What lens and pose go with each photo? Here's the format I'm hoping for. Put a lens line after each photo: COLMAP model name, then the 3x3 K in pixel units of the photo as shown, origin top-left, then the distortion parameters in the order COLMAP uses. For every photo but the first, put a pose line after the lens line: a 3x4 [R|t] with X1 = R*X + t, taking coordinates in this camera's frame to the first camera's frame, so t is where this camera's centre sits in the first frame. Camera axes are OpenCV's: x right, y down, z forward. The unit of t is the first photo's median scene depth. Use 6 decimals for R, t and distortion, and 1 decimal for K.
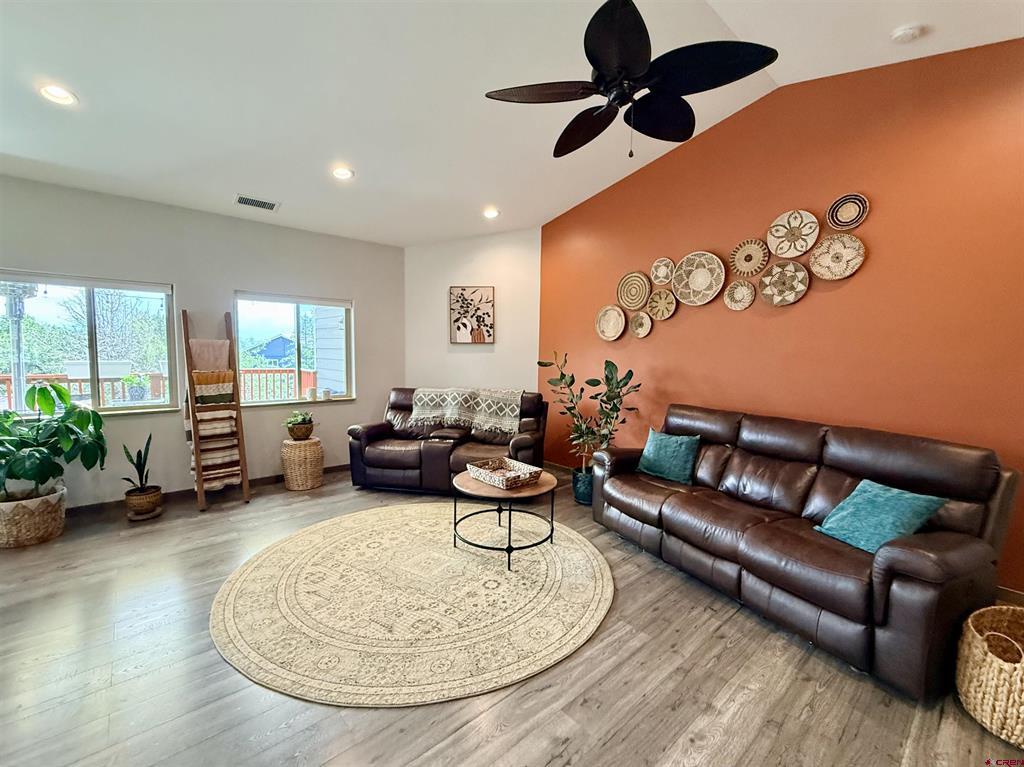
lens RADIAL K [[437.7, 0, 512.0], [0, 437.7, 383.5], [0, 0, 1]] dist [-0.000873, -0.000043]
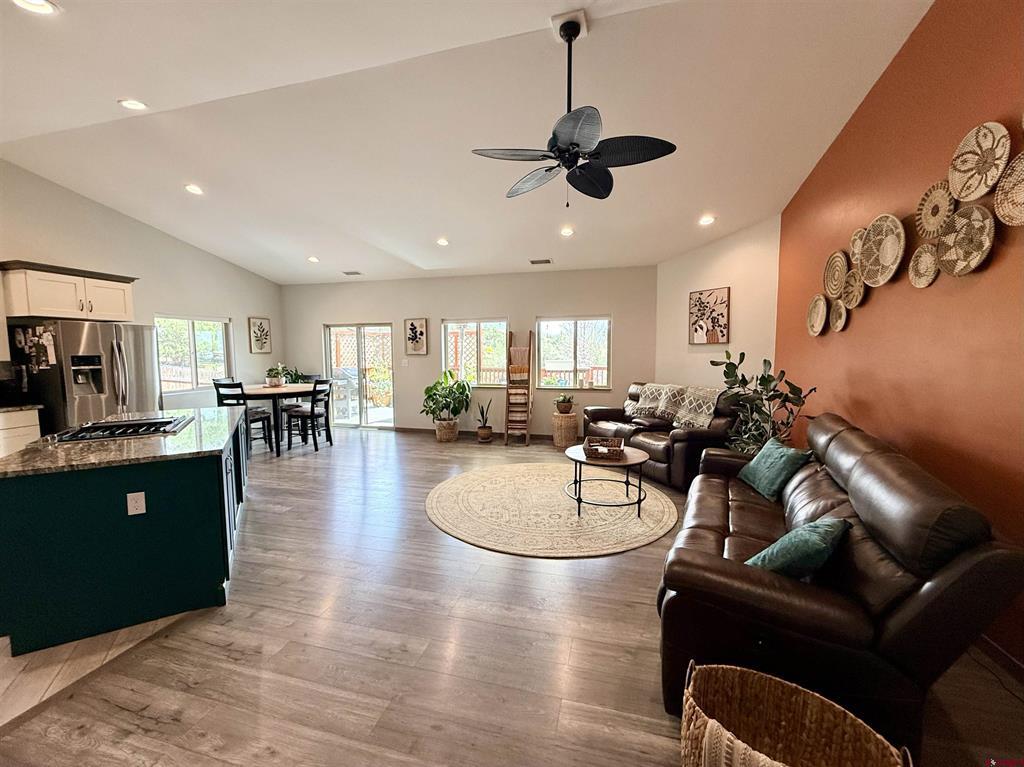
lens RADIAL K [[409.8, 0, 509.6], [0, 409.8, 383.6], [0, 0, 1]] dist [0.000844, 0.000338]
pose [[0.552325, 0.048667, -0.832207, 0.645084], [-0.046840, 0.998529, 0.027306, -0.001526], [0.832312, 0.023898, 0.553792, 0.084361]]
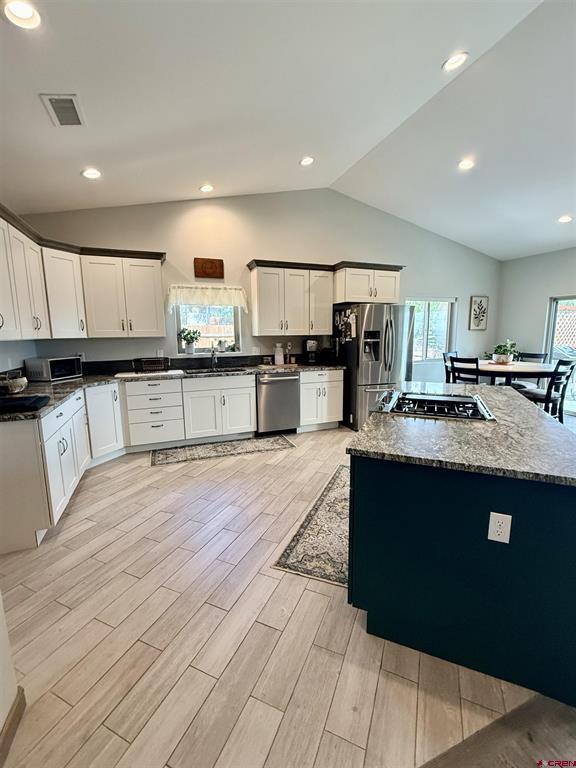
lens RADIAL K [[328.3, 0, 288.0], [0, 328.3, 384.0], [0, 0, 1]] dist [-0.000873, -0.000043]
pose [[-0.347697, 0.132150, -0.928247, 0.279089], [-0.063948, 0.984370, 0.164093, 0.019169], [0.935424, 0.116414, -0.333812, -0.121605]]
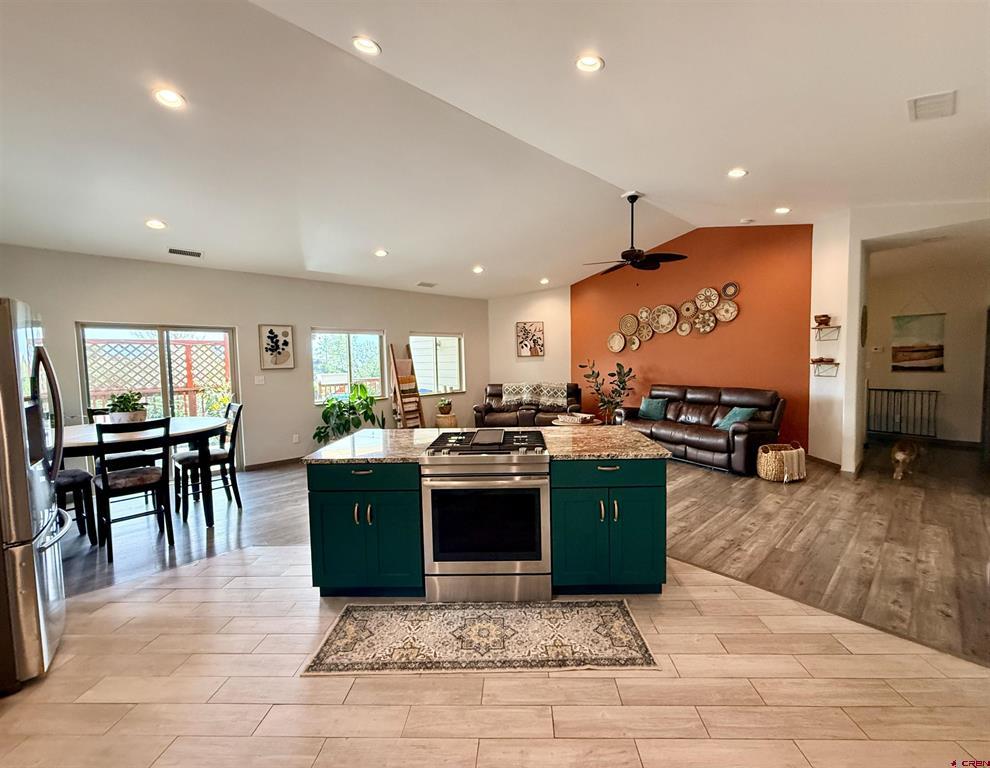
lens RADIAL K [[410.2, 0, 510.7], [0, 410.2, 385.5], [0, 0, 1]] dist [-0.000804, -0.000303]
pose [[0.998543, -0.037460, 0.038851, -0.317867], [0.037856, 0.999238, -0.009515, 0.043267], [-0.038465, 0.010972, 0.999200, -0.753807]]
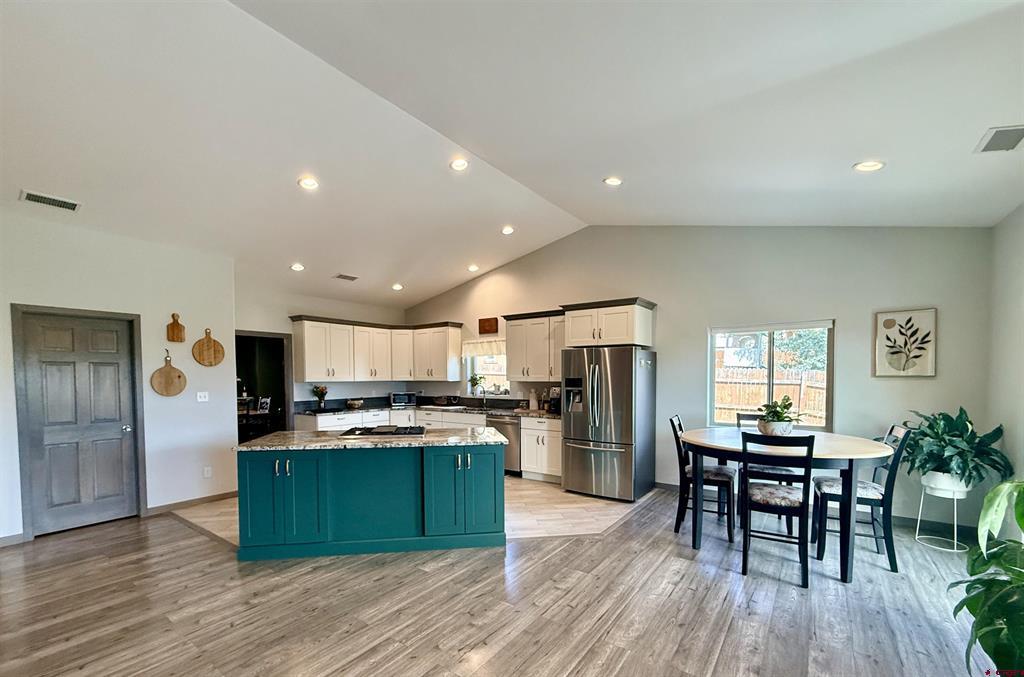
lens RADIAL K [[429.2, 0, 507.5], [0, 429.2, 398.7], [0, 0, 1]] dist [-0.000549, -0.000039]
pose [[-0.976319, -0.003984, -0.216299, -0.397983], [-0.029742, 0.992809, 0.115959, -0.075179], [0.214281, 0.119646, -0.969417, 0.968994]]
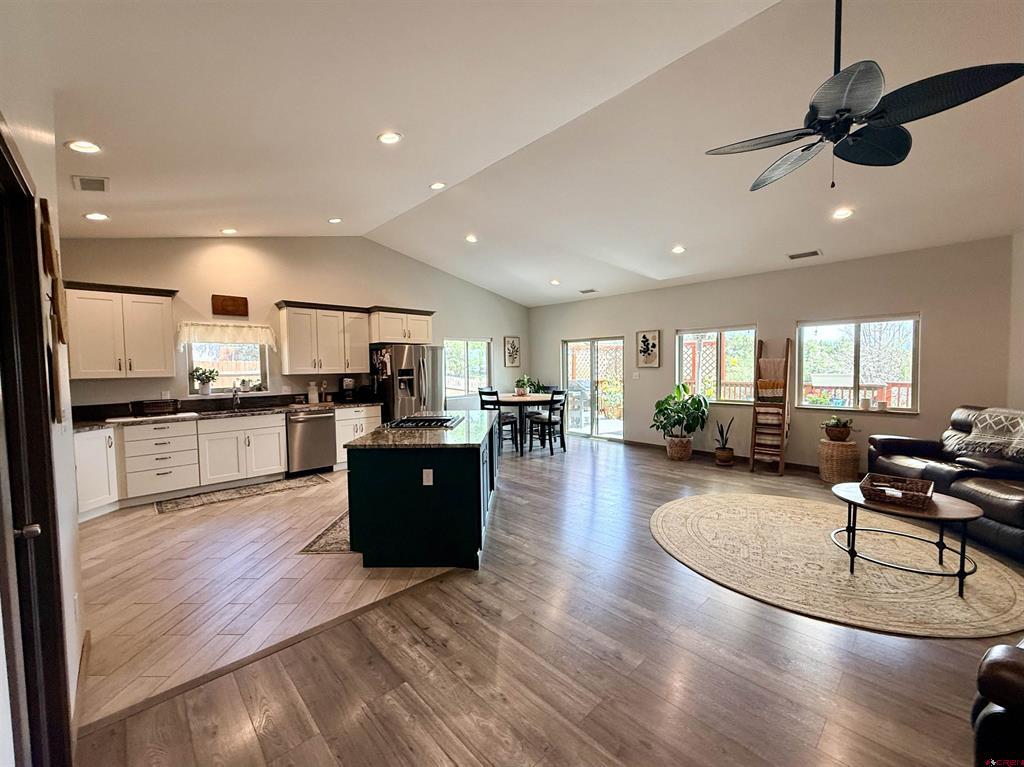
lens RADIAL K [[413.3, 0, 510.7], [0, 413.3, 384.2], [0, 0, 1]] dist [0.001380, -0.000075]
pose [[0.033389, 0.028878, -0.999025, 0.672937], [-0.058722, 0.997912, 0.026884, -0.001532], [0.997716, 0.057767, 0.035015, 0.090839]]
